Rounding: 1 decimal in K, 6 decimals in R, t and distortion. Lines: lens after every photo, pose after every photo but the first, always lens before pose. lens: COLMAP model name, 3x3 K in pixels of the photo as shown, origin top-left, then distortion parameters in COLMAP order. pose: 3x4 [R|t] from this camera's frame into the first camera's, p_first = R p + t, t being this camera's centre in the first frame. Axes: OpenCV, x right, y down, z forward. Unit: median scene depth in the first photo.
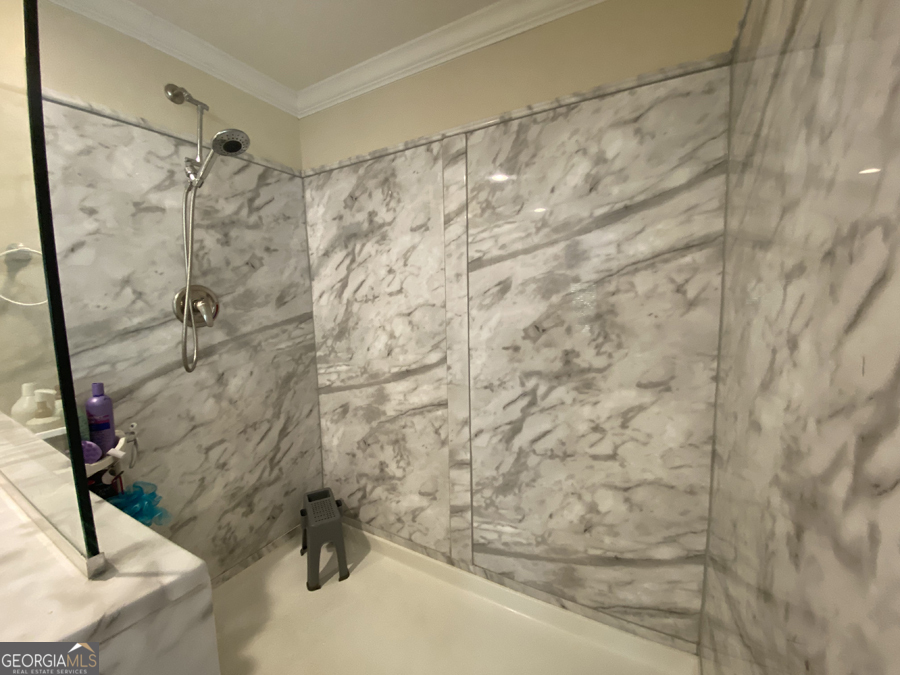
lens RADIAL K [[364.3, 0, 452.6], [0, 364.3, 336.1], [0, 0, 1]] dist [-0.003930, -0.002804]
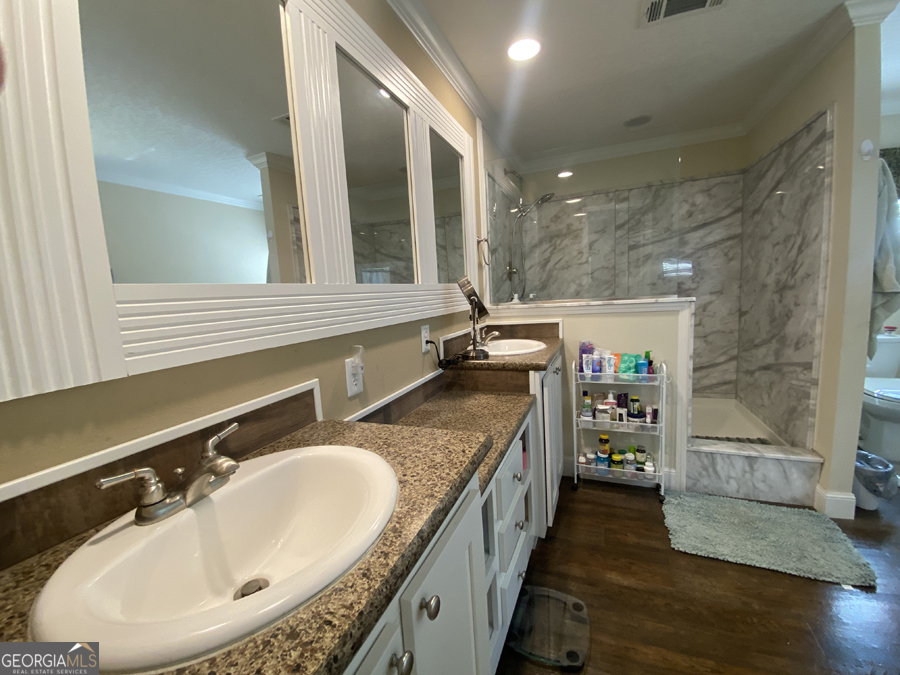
lens RADIAL K [[364.3, 0, 447.6], [0, 364.3, 336.0], [0, 0, 1]] dist [-0.003930, -0.002804]
pose [[0.990034, -0.051284, 0.131157, -1.617170], [0.050241, 0.998674, 0.011248, 0.305456], [-0.131560, -0.004547, 0.991298, -1.249748]]
